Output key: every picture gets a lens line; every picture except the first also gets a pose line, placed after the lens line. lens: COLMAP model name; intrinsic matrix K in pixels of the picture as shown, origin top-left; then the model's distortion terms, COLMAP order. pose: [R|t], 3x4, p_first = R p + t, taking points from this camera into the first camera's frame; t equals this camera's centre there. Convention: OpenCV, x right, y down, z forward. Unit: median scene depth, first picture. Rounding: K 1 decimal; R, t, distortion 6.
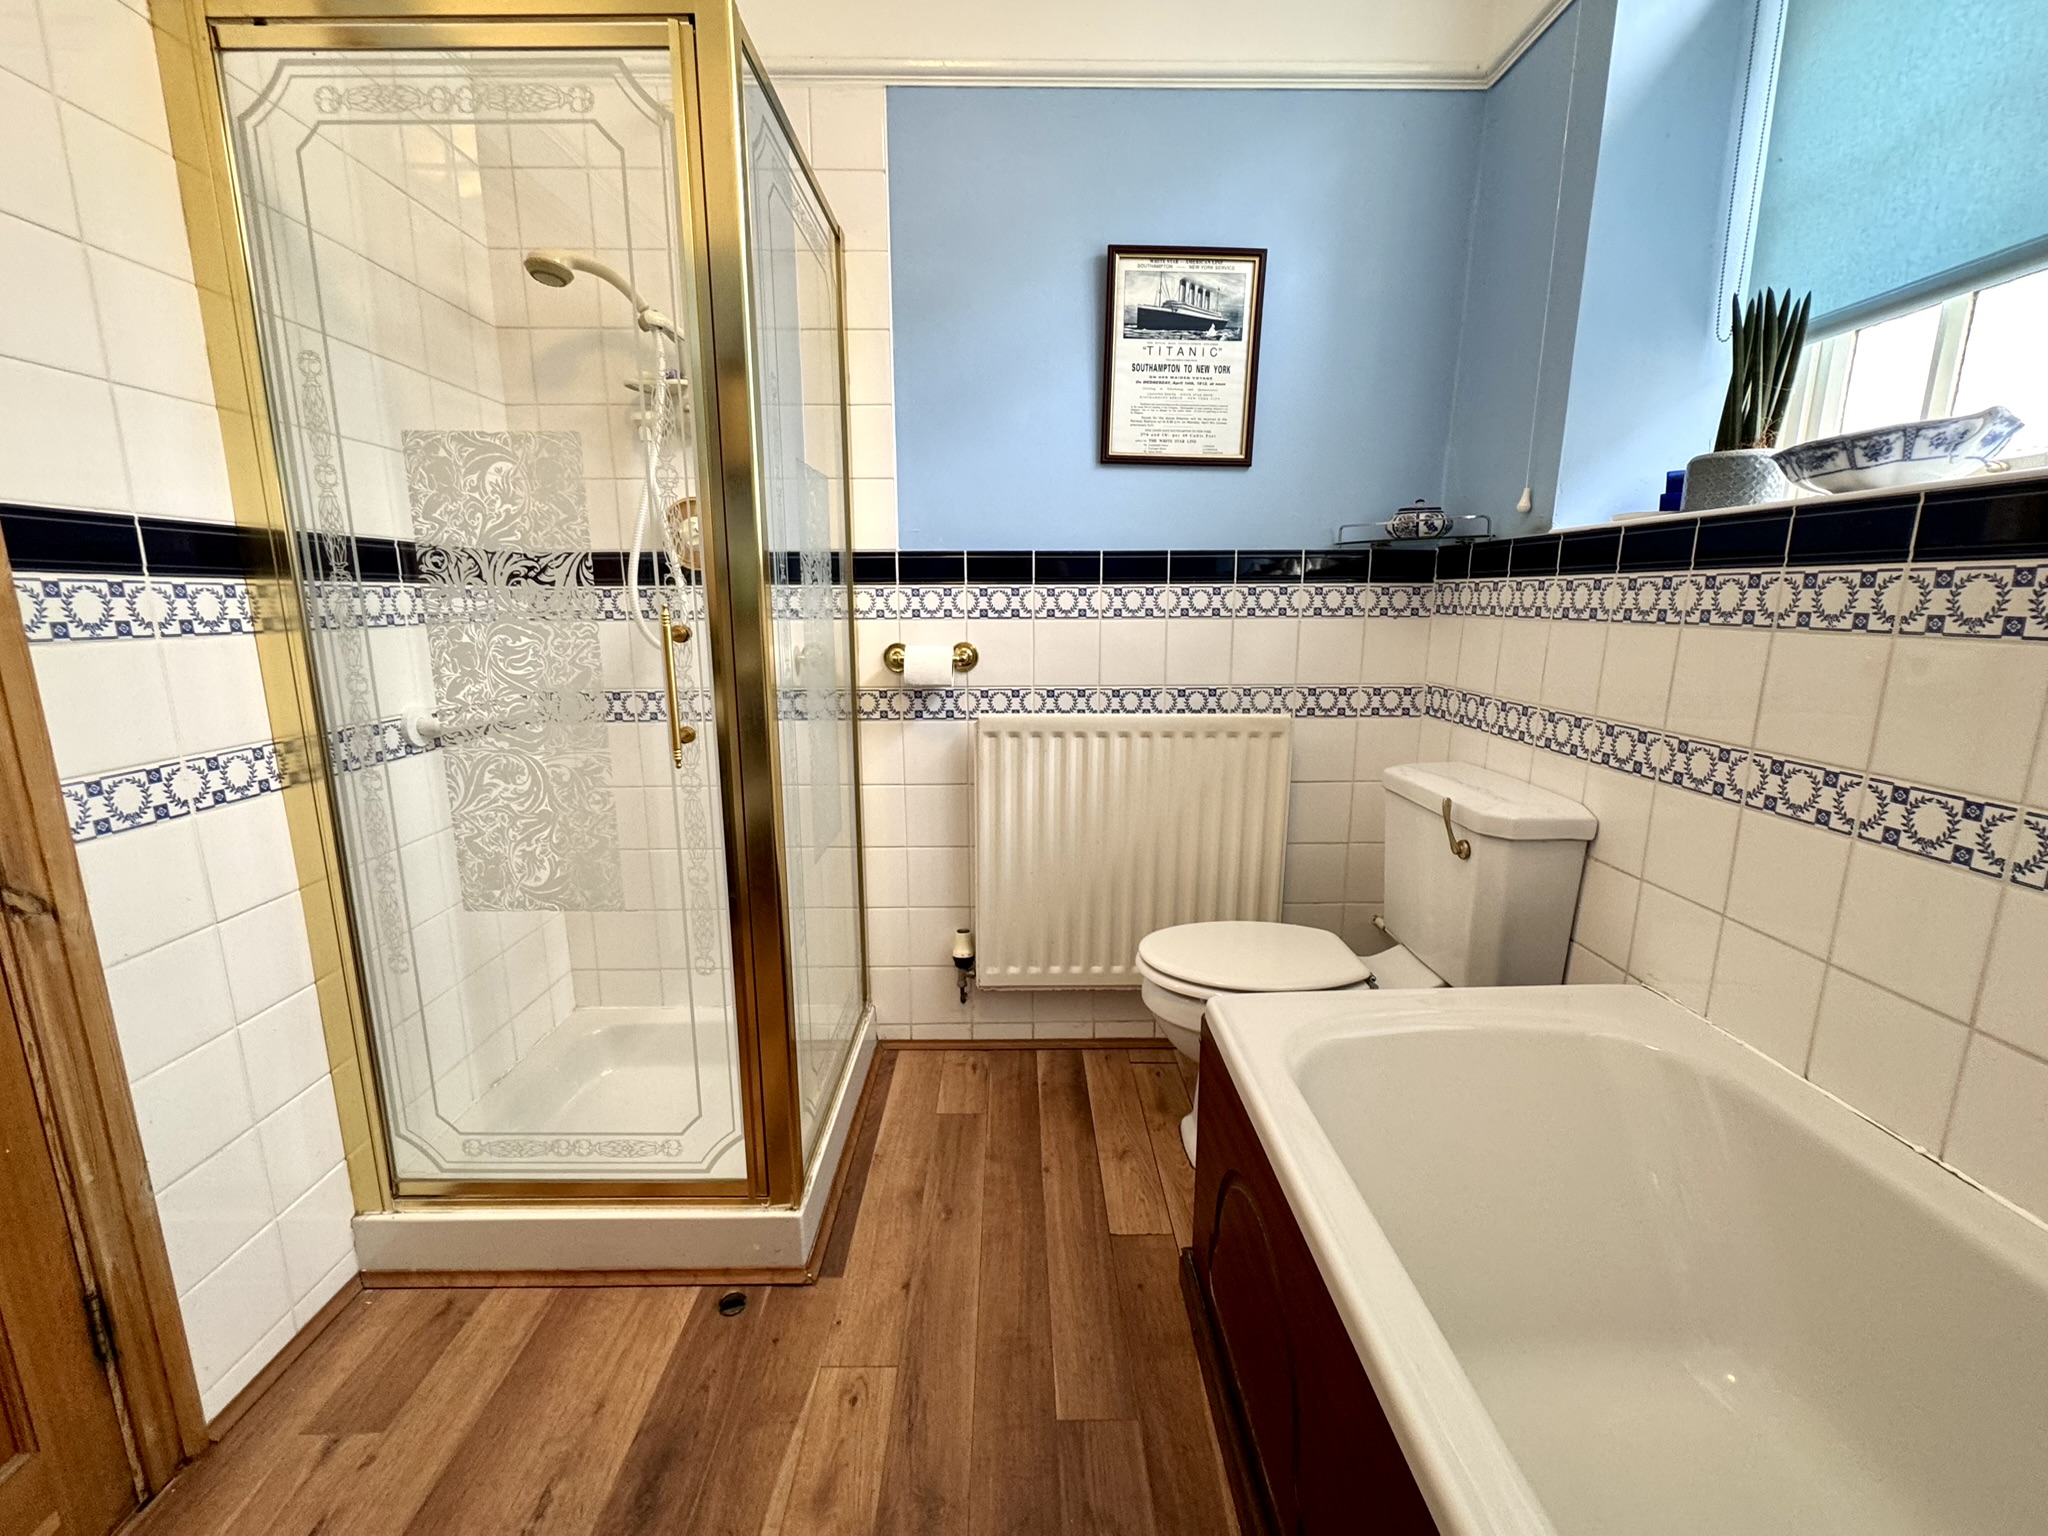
lens RADIAL K [[858.3, 0, 1020.2], [0, 858.3, 764.4], [0, 0, 1]] dist [-0.006062, 0.000282]
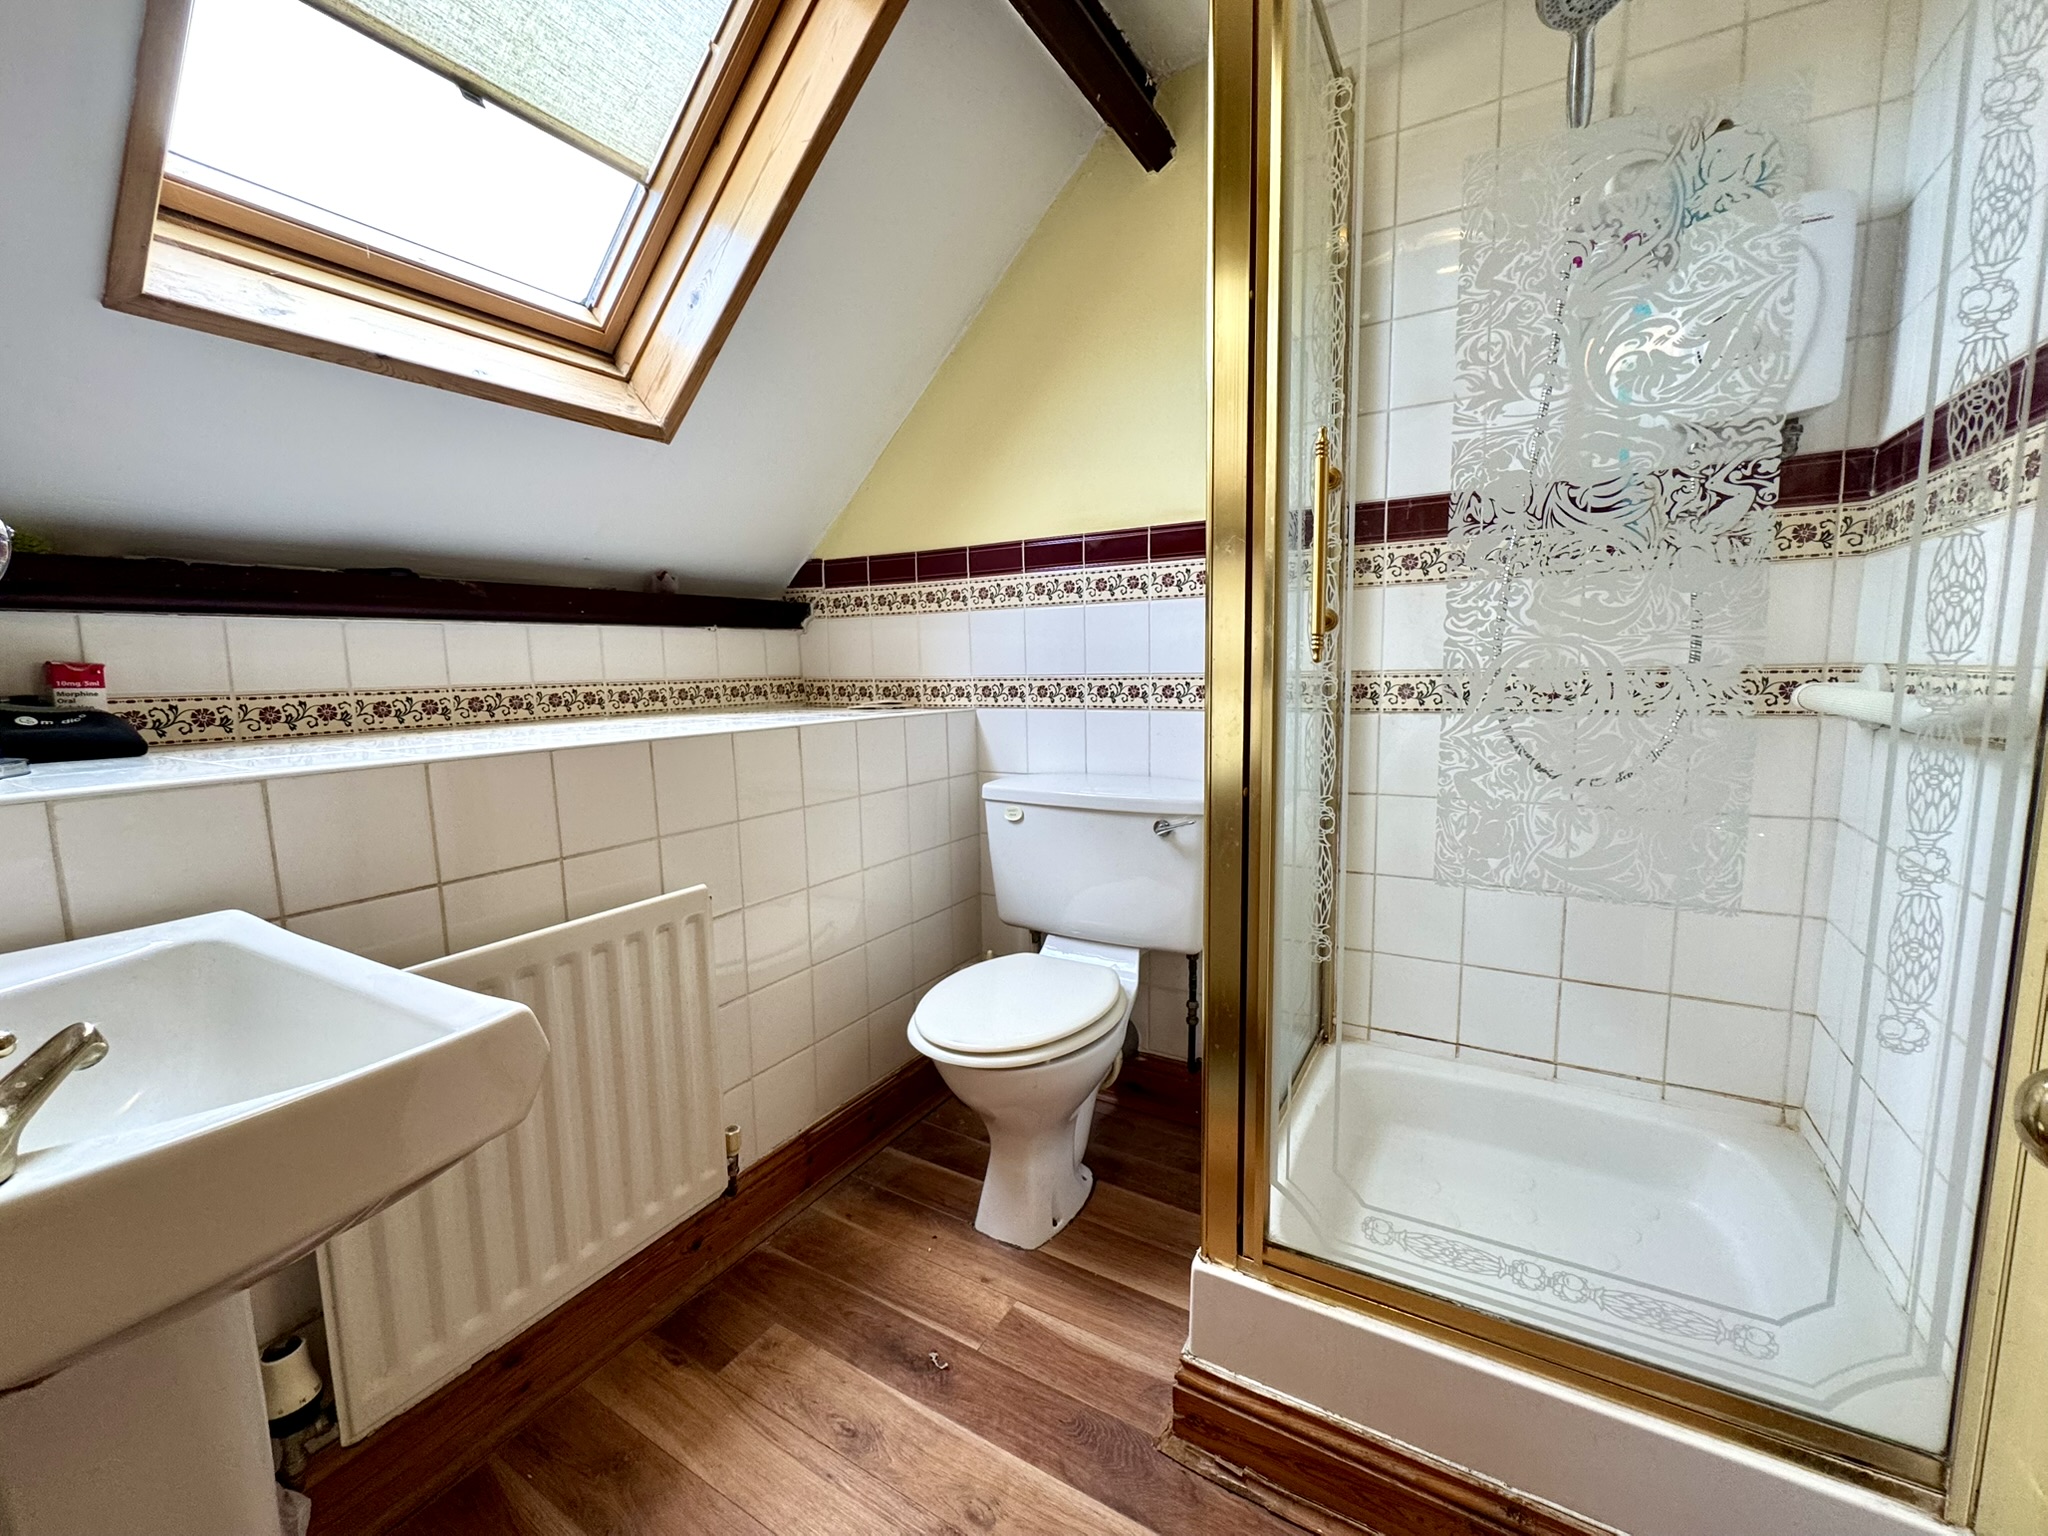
lens RADIAL K [[858.3, 0, 1021.5], [0, 858.3, 768.6], [0, 0, 1]] dist [-0.006062, 0.000282]
pose [[0.858602, 0.047032, -0.510480, -0.570422], [-0.076698, 0.996360, -0.037205, 0.126210], [0.506872, 0.071097, 0.859084, 0.236748]]
